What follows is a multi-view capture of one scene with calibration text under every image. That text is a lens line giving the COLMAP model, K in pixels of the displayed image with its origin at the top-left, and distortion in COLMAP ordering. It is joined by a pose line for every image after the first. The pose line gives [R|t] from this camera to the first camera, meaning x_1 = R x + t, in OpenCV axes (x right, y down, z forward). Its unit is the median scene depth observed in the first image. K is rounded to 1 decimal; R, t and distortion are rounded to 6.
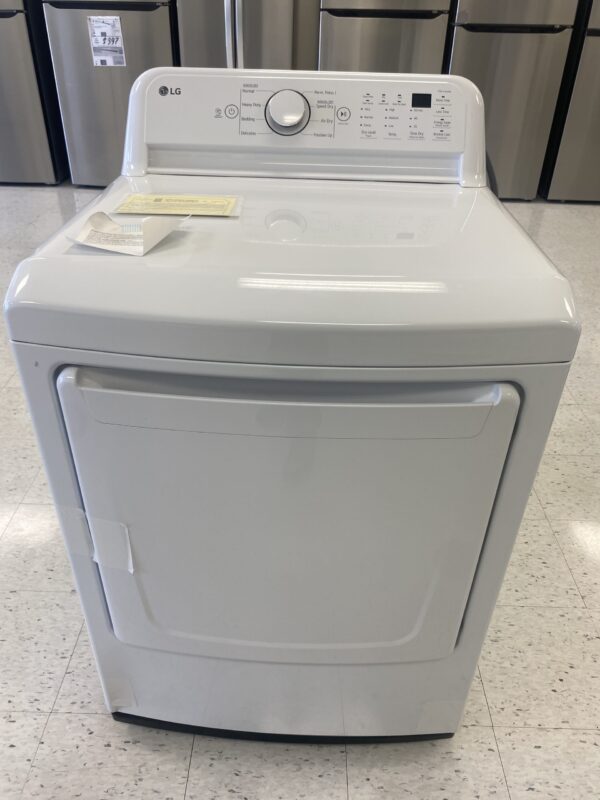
lens RADIAL K [[605.9, 0, 296.4], [0, 605.9, 398.6], [0, 0, 1]] dist [-0.009979, -0.010994]
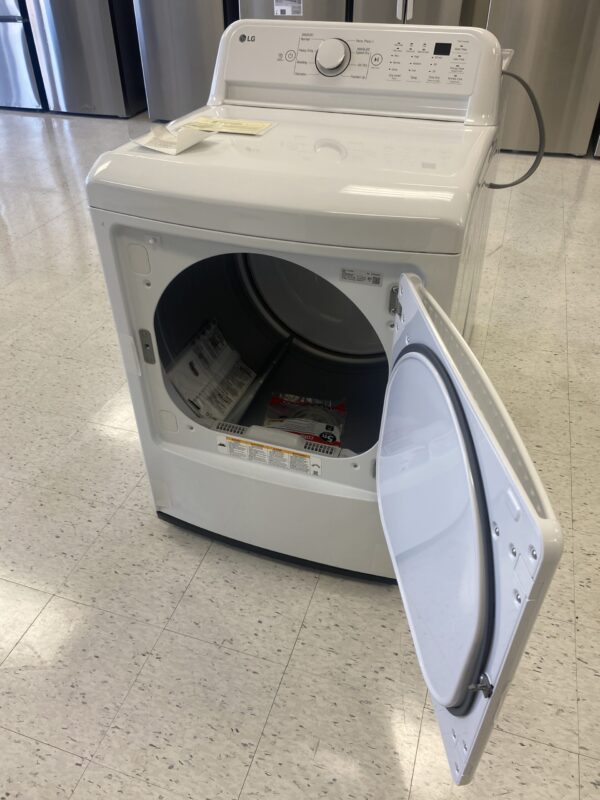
lens RADIAL K [[605.9, 0, 307.0], [0, 605.9, 402.8], [0, 0, 1]] dist [-0.009979, -0.010994]
pose [[0.958040, 0.155094, -0.241050, 0.342130], [-0.138213, 0.986702, 0.085535, 0.127840], [0.251111, -0.048629, 0.966736, -0.245837]]
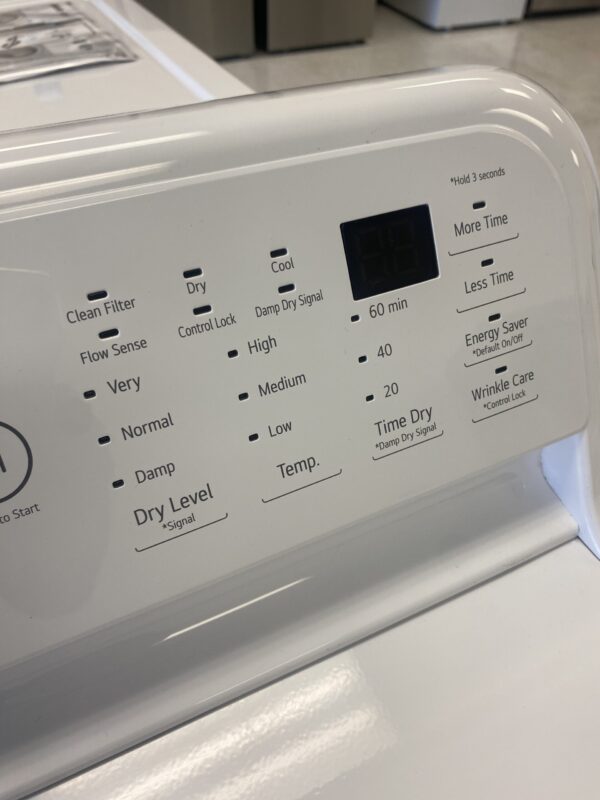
lens RADIAL K [[605.9, 0, 300.4], [0, 605.9, 398.2], [0, 0, 1]] dist [-0.009979, -0.010994]
pose [[0.881243, -0.337797, 0.330611, 0.103248], [0.255387, 0.928861, 0.268319, -0.503387], [-0.397729, -0.152021, 0.904821, 0.823980]]
